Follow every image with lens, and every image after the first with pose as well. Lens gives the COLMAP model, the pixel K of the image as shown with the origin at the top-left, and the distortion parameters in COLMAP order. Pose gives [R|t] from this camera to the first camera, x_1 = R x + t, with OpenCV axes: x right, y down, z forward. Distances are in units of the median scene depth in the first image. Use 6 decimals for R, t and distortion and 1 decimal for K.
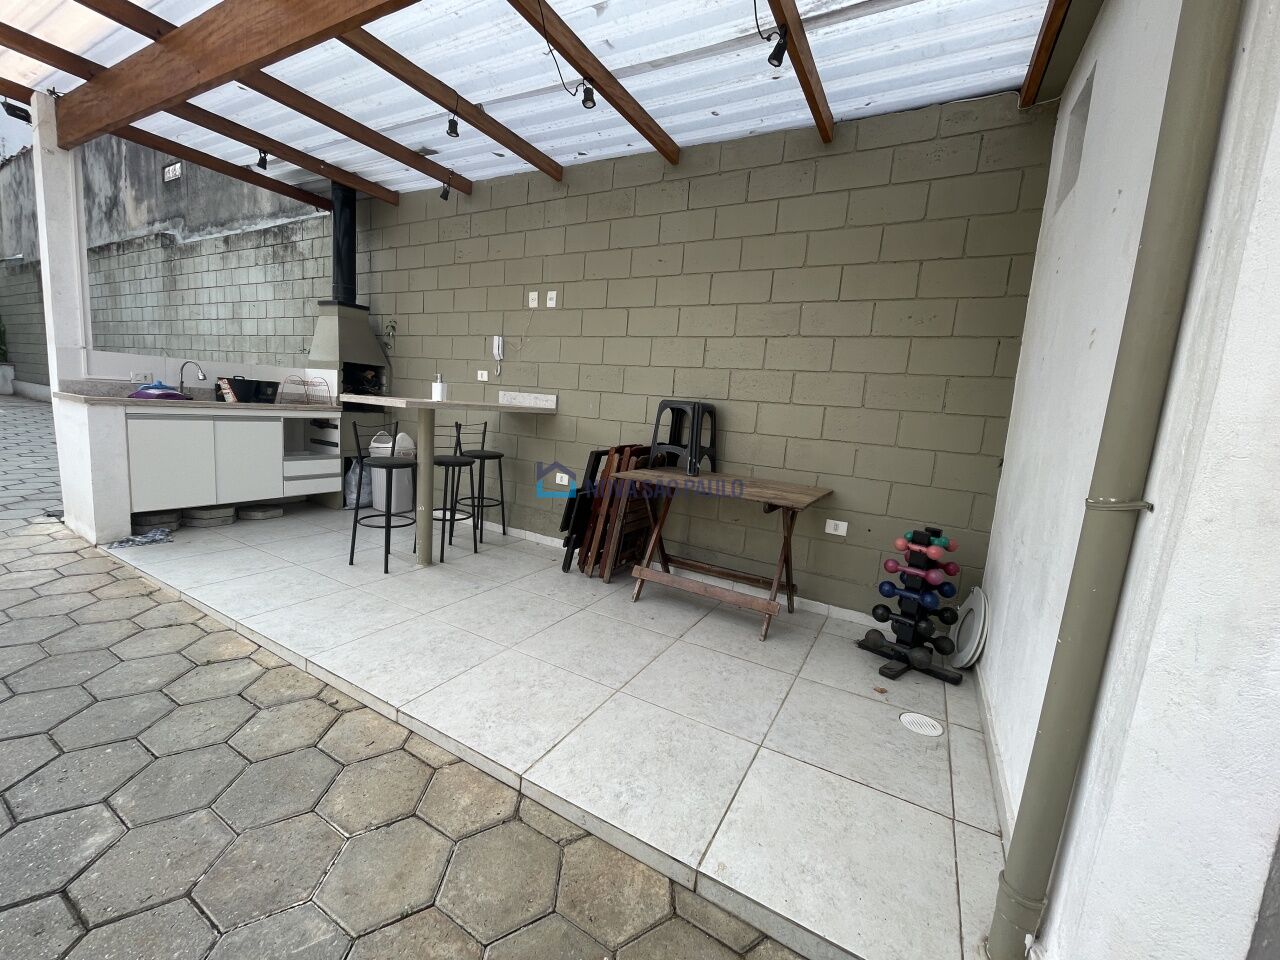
lens RADIAL K [[518.1, 0, 637.9], [0, 518.1, 477.6], [0, 0, 1]] dist [-0.007520, 0.001812]
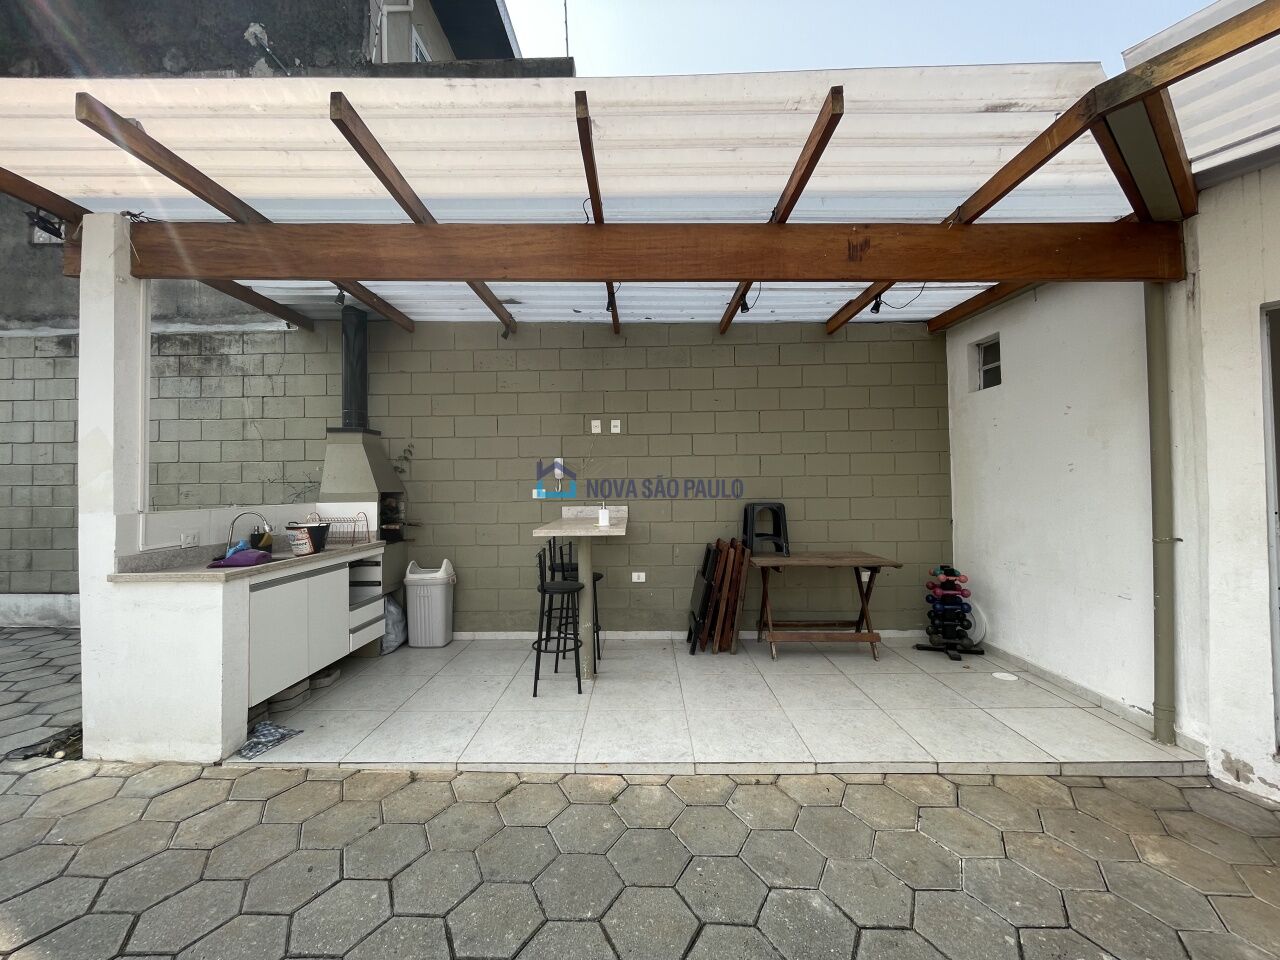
lens RADIAL K [[518.1, 0, 633.6], [0, 518.1, 480.2], [0, 0, 1]] dist [-0.007520, 0.001812]
pose [[0.875623, -0.080943, 0.476165, -0.912616], [0.145020, 0.984430, -0.099335, -0.130443], [-0.460710, 0.156034, 0.873727, -0.041604]]
